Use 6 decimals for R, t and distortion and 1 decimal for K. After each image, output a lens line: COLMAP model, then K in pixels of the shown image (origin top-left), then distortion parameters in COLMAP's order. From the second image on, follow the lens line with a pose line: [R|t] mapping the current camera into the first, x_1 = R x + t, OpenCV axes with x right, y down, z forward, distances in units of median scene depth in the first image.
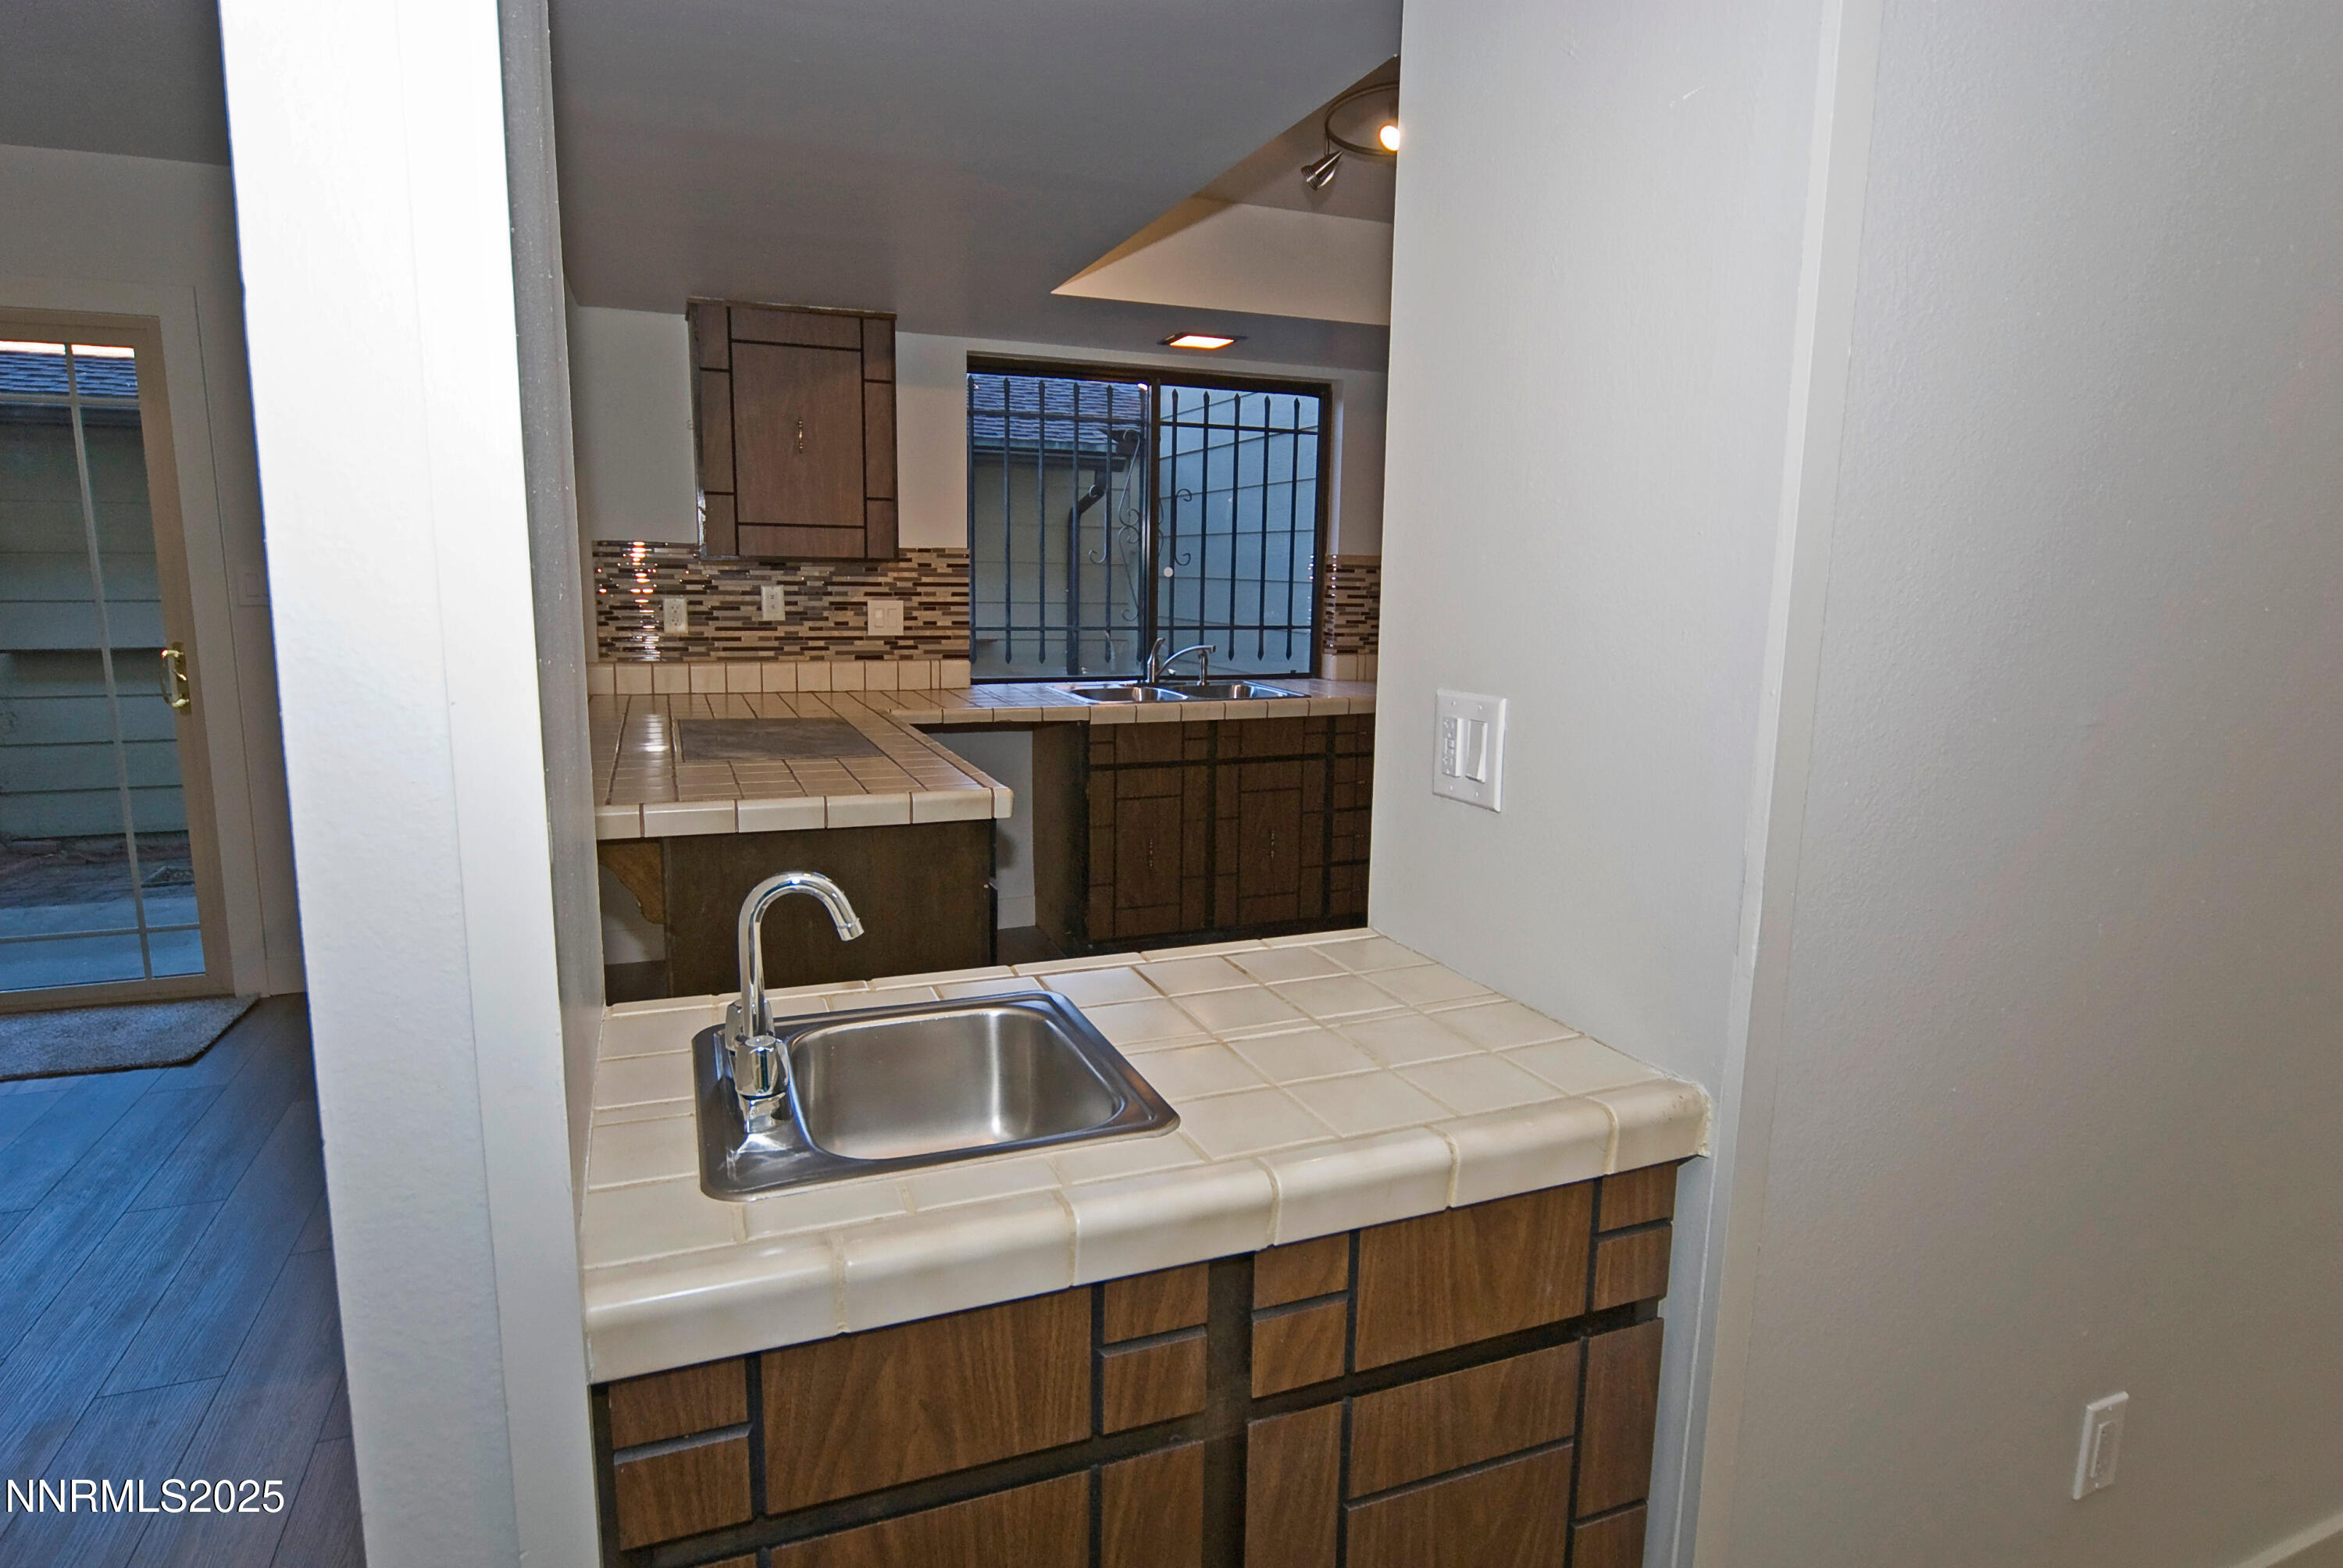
lens RADIAL K [[1255.4, 0, 1167.6], [0, 1255.4, 778.3], [0, 0, 1]] dist [-0.014895, 0.004463]
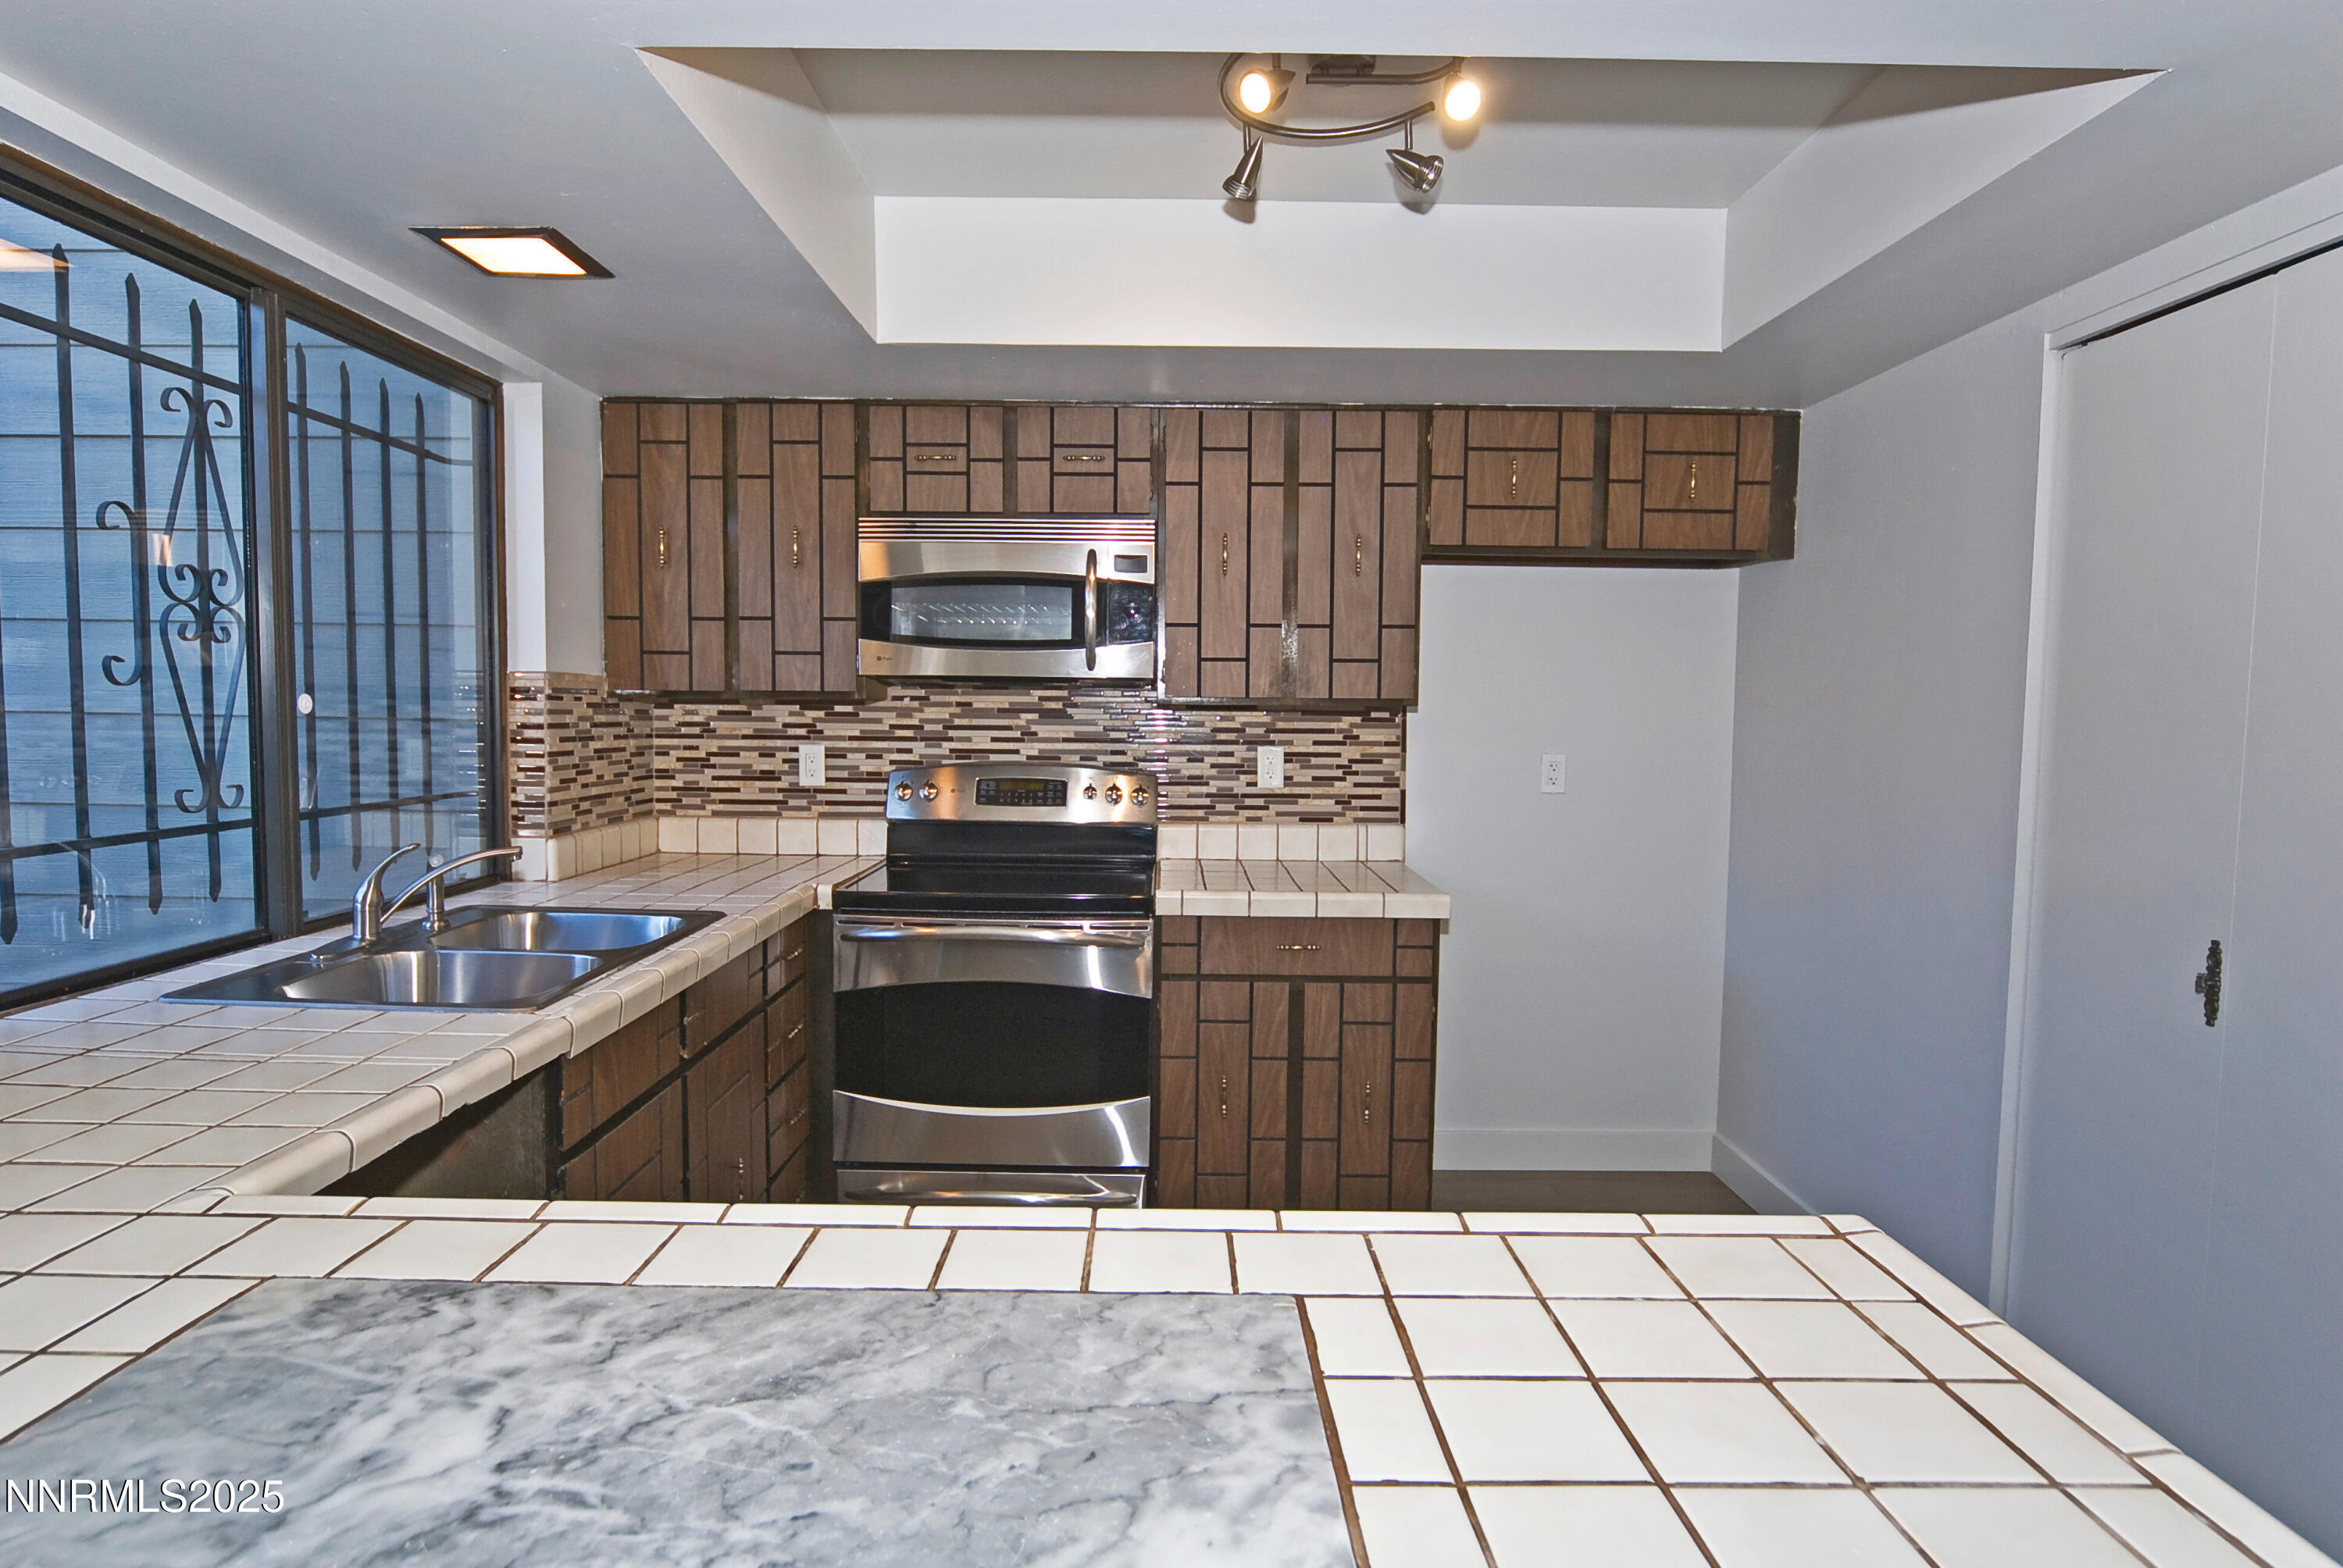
lens RADIAL K [[1255.4, 0, 1168.3], [0, 1255.4, 787.8], [0, 0, 1]] dist [-0.014895, 0.004463]
pose [[0.375033, -0.072496, 0.924173, -0.347783], [0.145533, 0.989180, 0.018537, -0.104768], [-0.915517, 0.127546, 0.381525, 0.585738]]
